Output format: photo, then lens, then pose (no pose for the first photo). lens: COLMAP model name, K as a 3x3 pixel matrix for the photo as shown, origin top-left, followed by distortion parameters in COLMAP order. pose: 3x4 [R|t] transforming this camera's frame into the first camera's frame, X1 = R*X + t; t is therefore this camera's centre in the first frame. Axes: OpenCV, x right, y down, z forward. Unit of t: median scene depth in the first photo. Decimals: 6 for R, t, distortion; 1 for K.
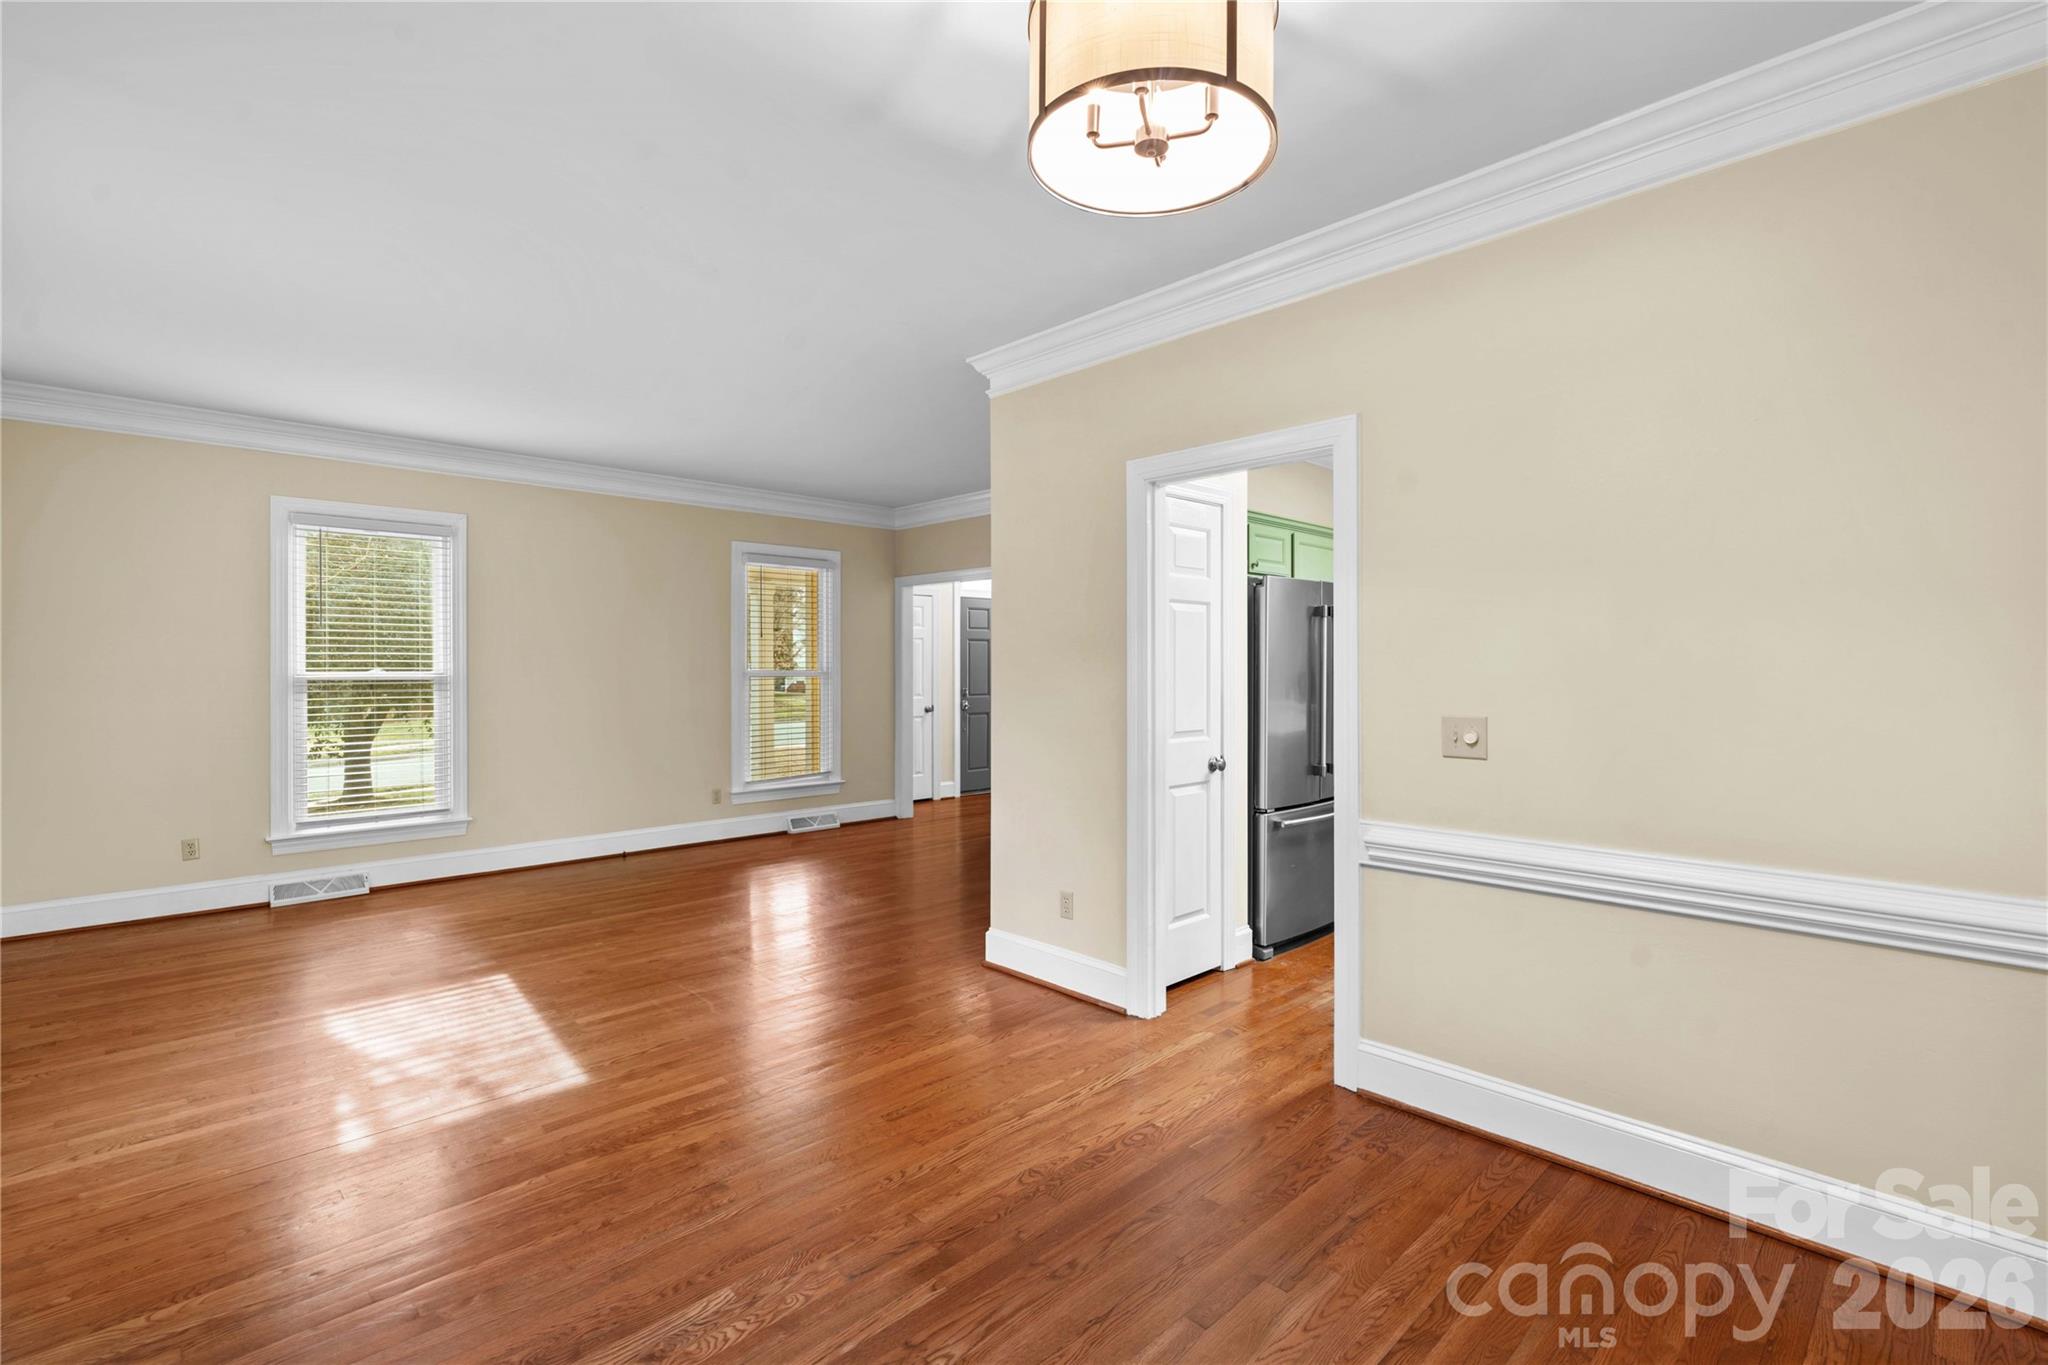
lens RADIAL K [[928.7, 0, 1031.3], [0, 928.7, 674.9], [0, 0, 1]] dist [-0.005868, -0.000498]
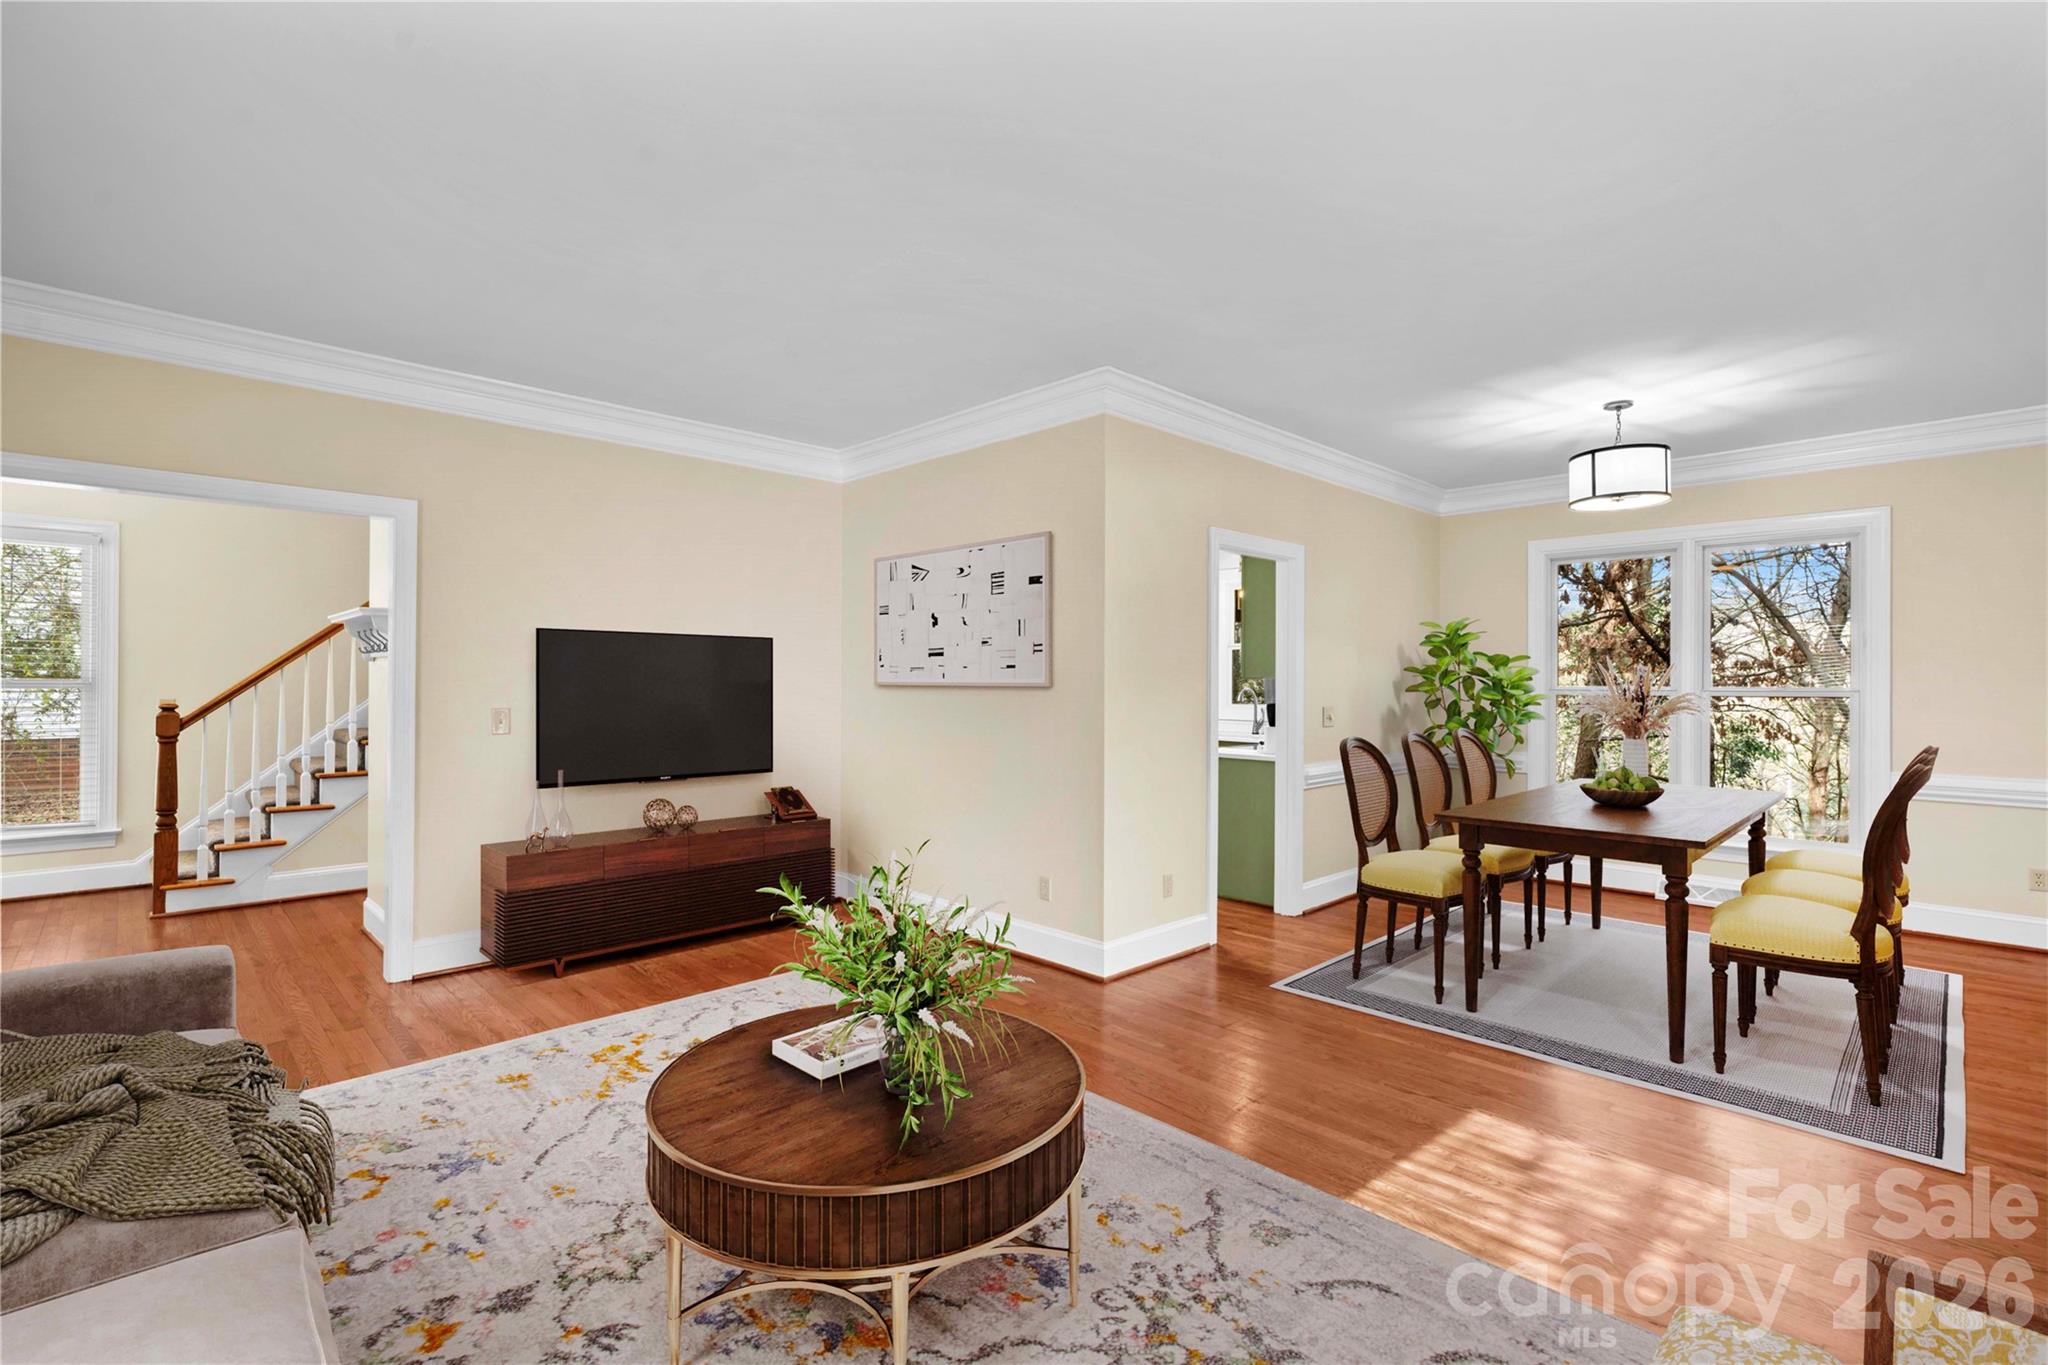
lens RADIAL K [[928.7, 0, 1019.9], [0, 928.7, 681.5], [0, 0, 1]] dist [-0.005868, -0.000498]
pose [[0.004149, 0.007038, 0.999967, -1.557747], [0.011946, 0.999904, -0.007087, 0.001853], [-0.999920, 0.011975, 0.004065, 1.633904]]
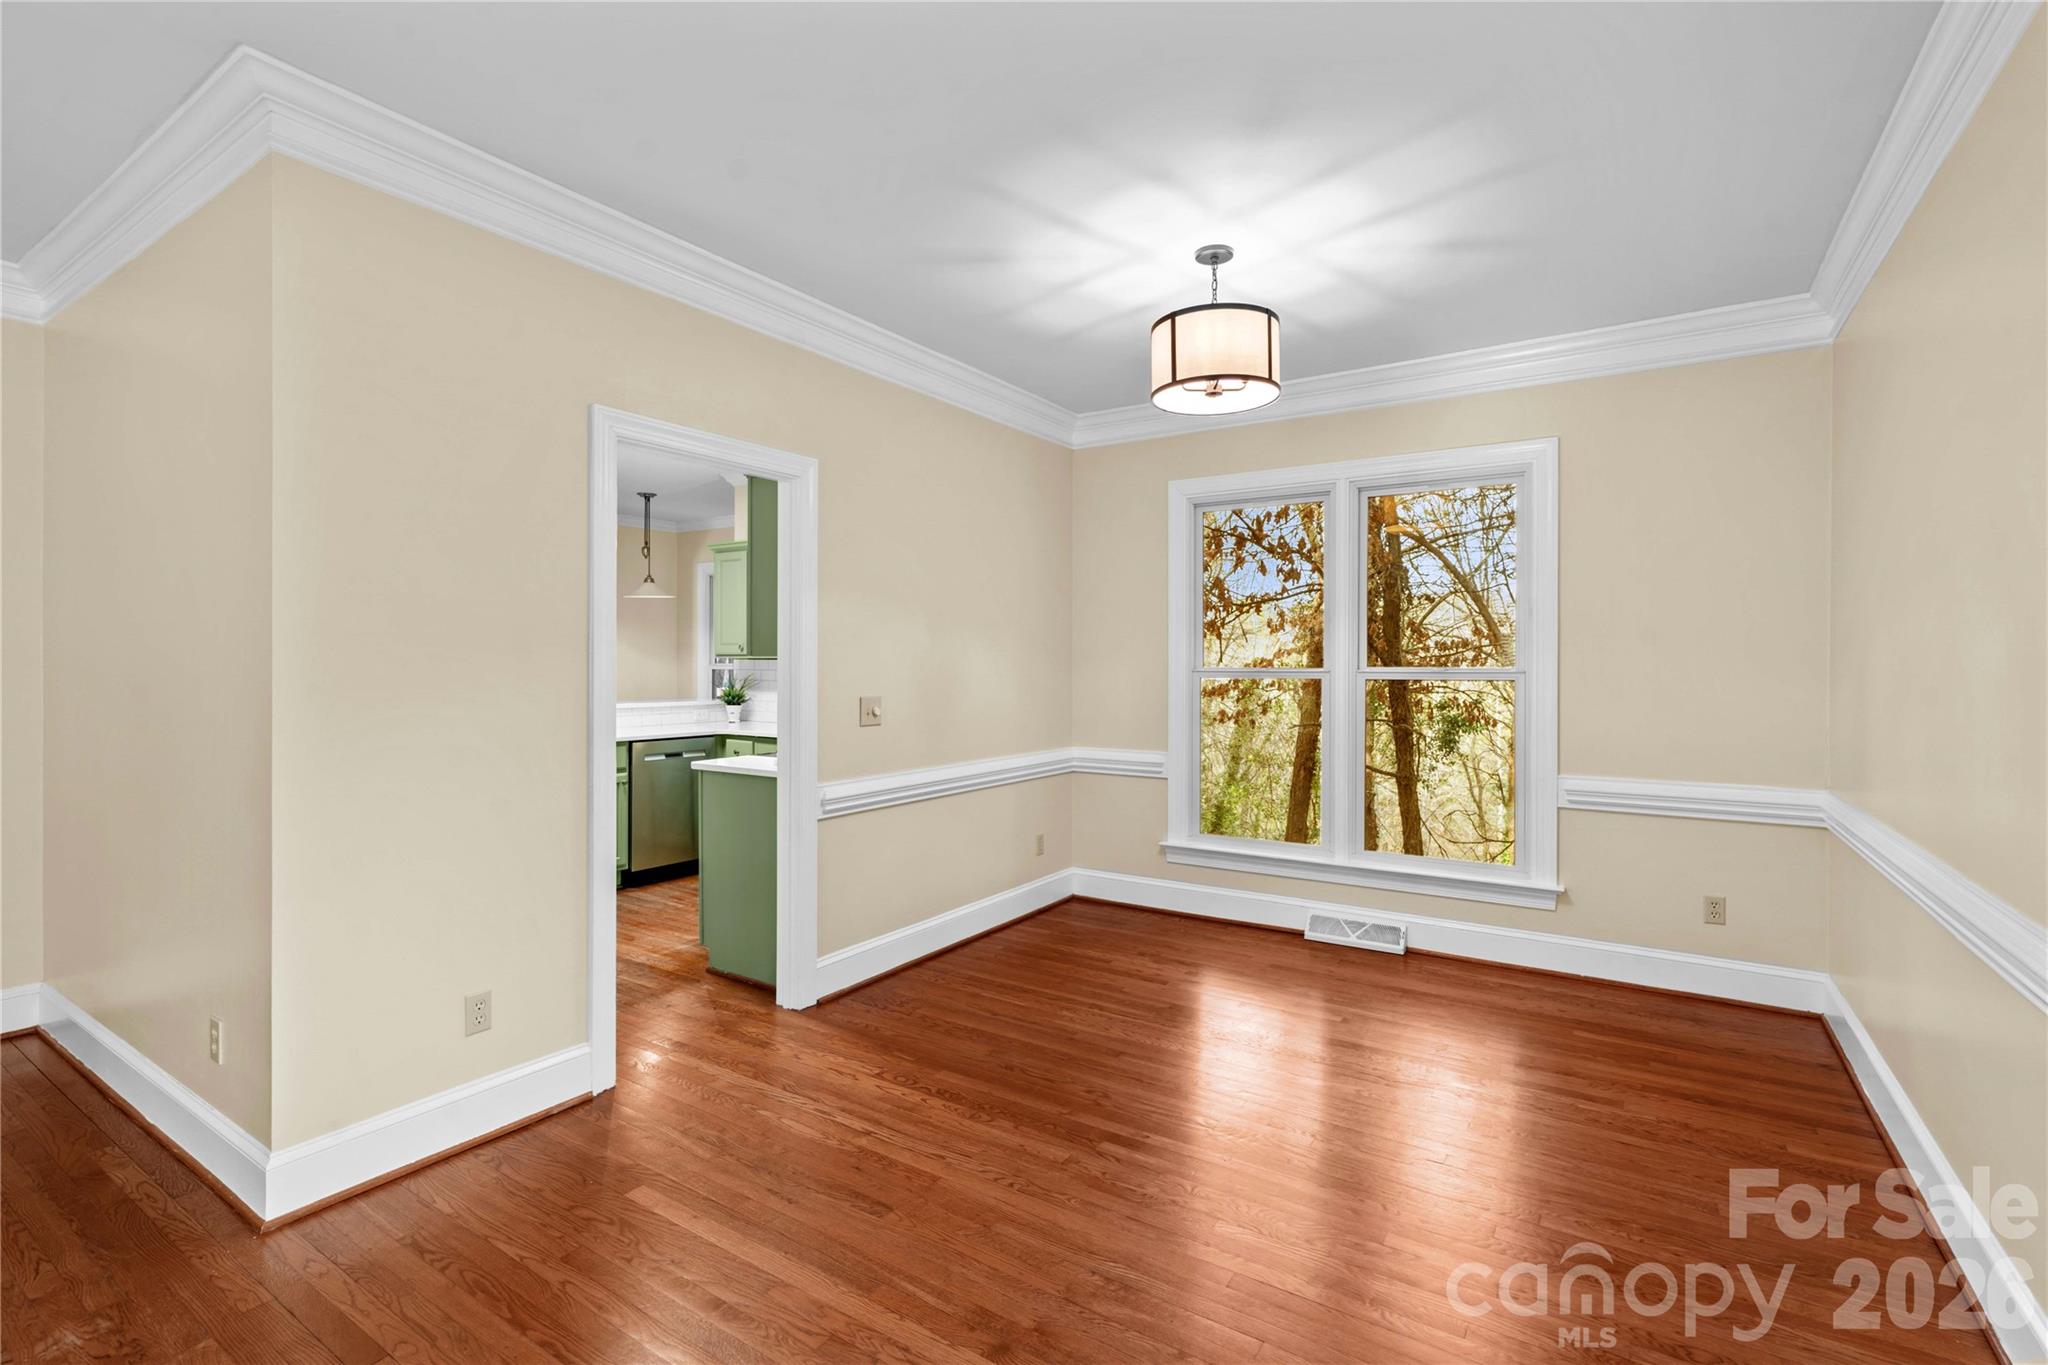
lens RADIAL K [[928.7, 0, 1031.7], [0, 928.7, 667.2], [0, 0, 1]] dist [-0.005868, -0.000498]
pose [[-0.217459, 0.000693, 0.976069, -0.969247], [0.011654, 0.999930, 0.001887, 0.005786], [-0.976000, 0.011786, -0.217452, 1.046868]]
